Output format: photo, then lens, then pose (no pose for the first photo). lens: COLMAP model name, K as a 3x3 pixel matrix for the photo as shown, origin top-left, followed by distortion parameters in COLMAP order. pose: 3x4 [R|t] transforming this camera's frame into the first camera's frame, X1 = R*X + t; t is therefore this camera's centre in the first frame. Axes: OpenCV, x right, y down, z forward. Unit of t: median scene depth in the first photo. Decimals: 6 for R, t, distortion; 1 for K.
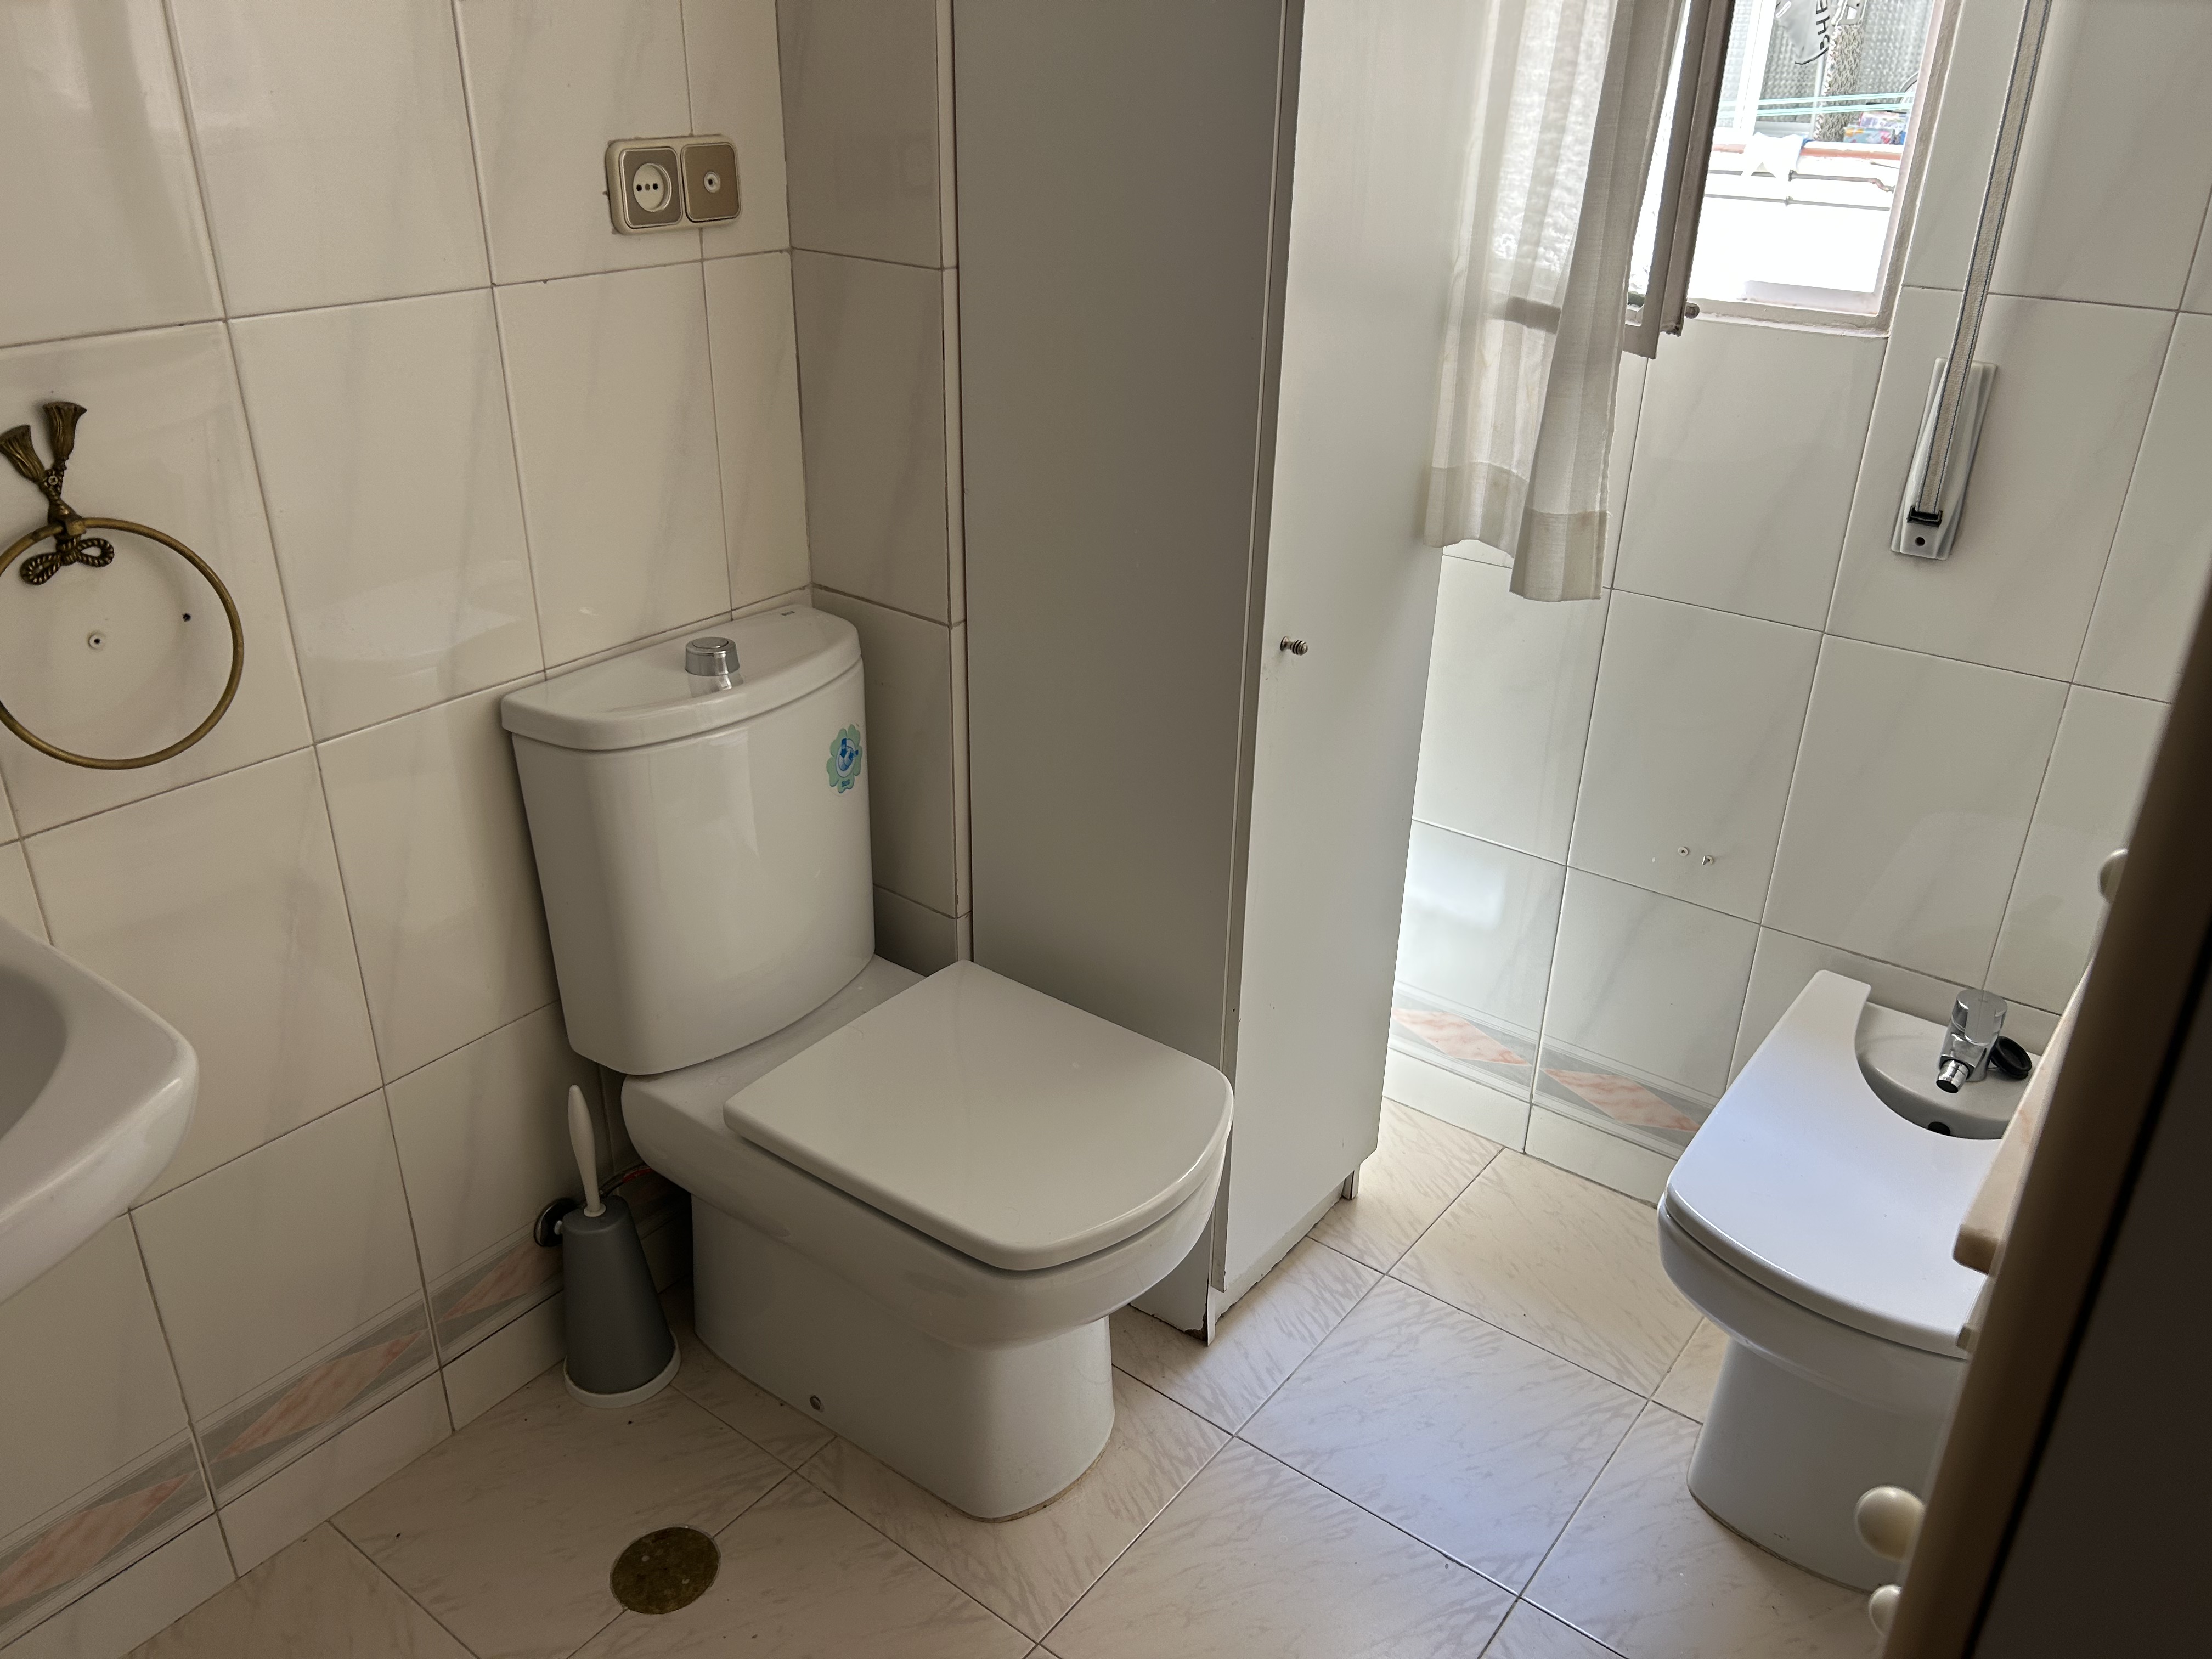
lens RADIAL K [[1667.7, 0, 1100.4], [0, 1667.7, 837.9], [0, 0, 1]] dist [0.023370, -0.026095]
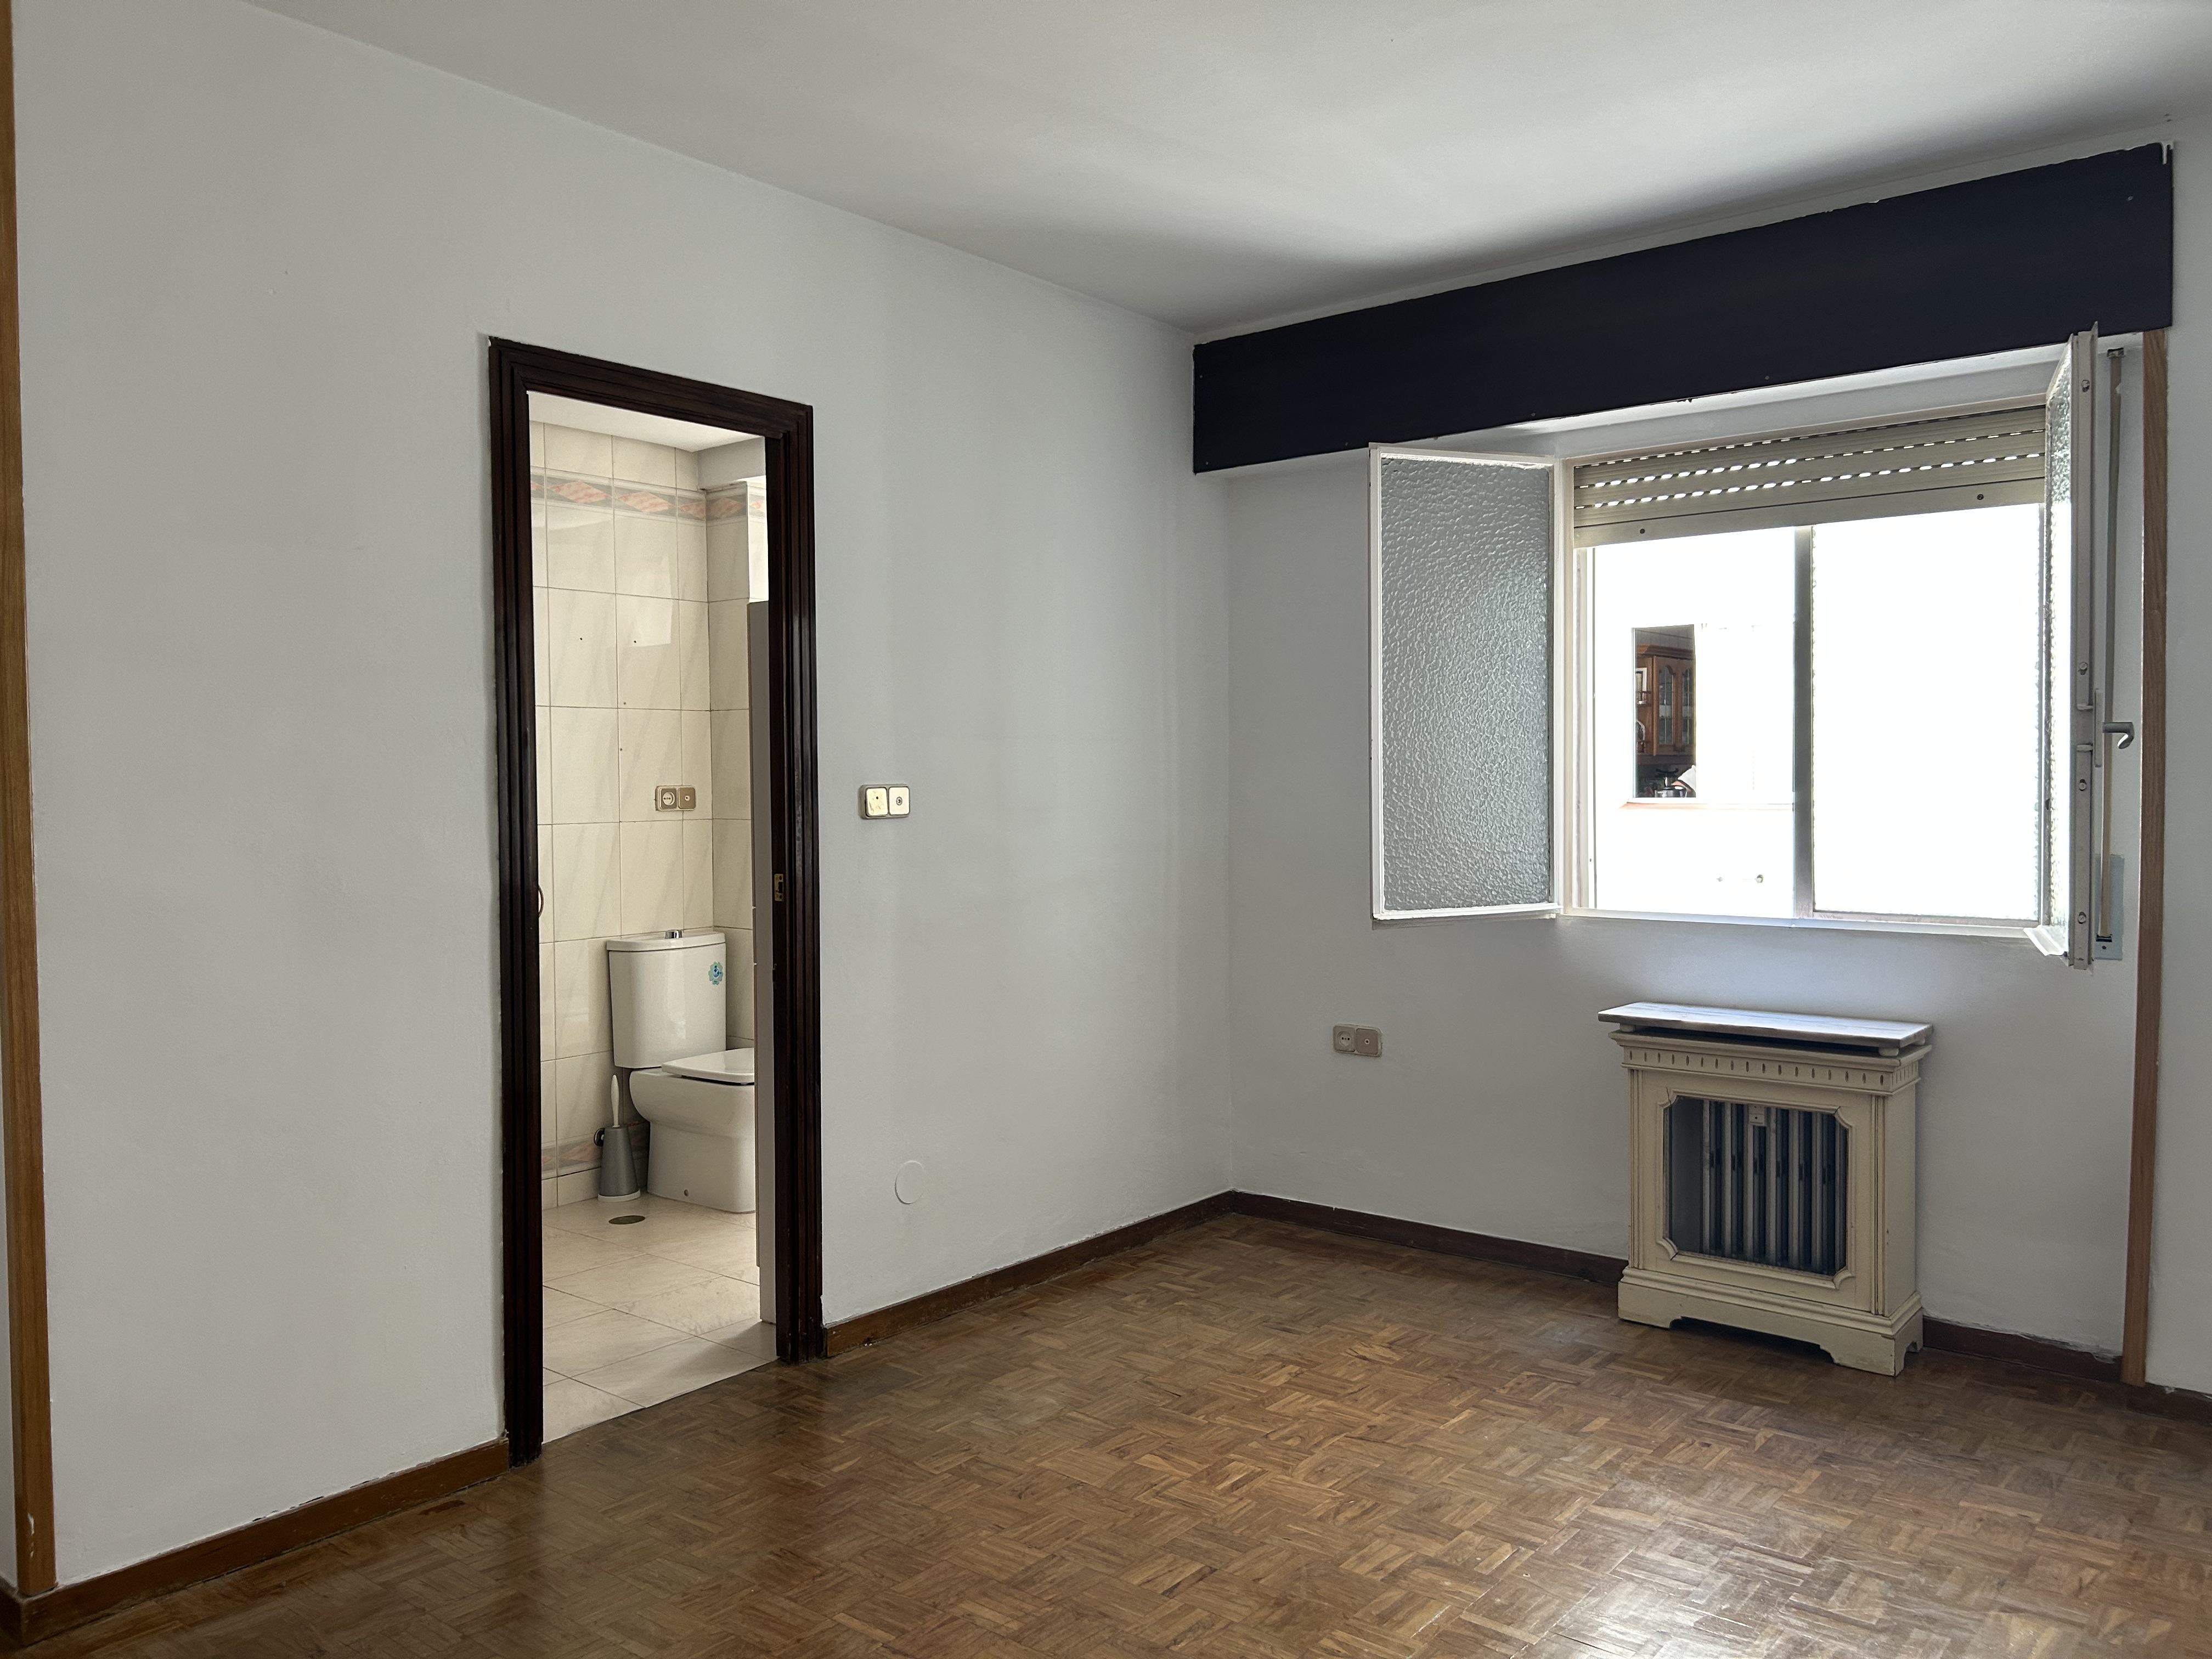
lens RADIAL K [[1667.7, 0, 1112.8], [0, 1667.7, 823.0], [0, 0, 1]] dist [0.023370, -0.026095]
pose [[0.999486, -0.023272, -0.022031, 0.686931], [0.012068, 0.910201, -0.413992, 1.040245], [0.029687, 0.413513, 0.910014, -1.981494]]
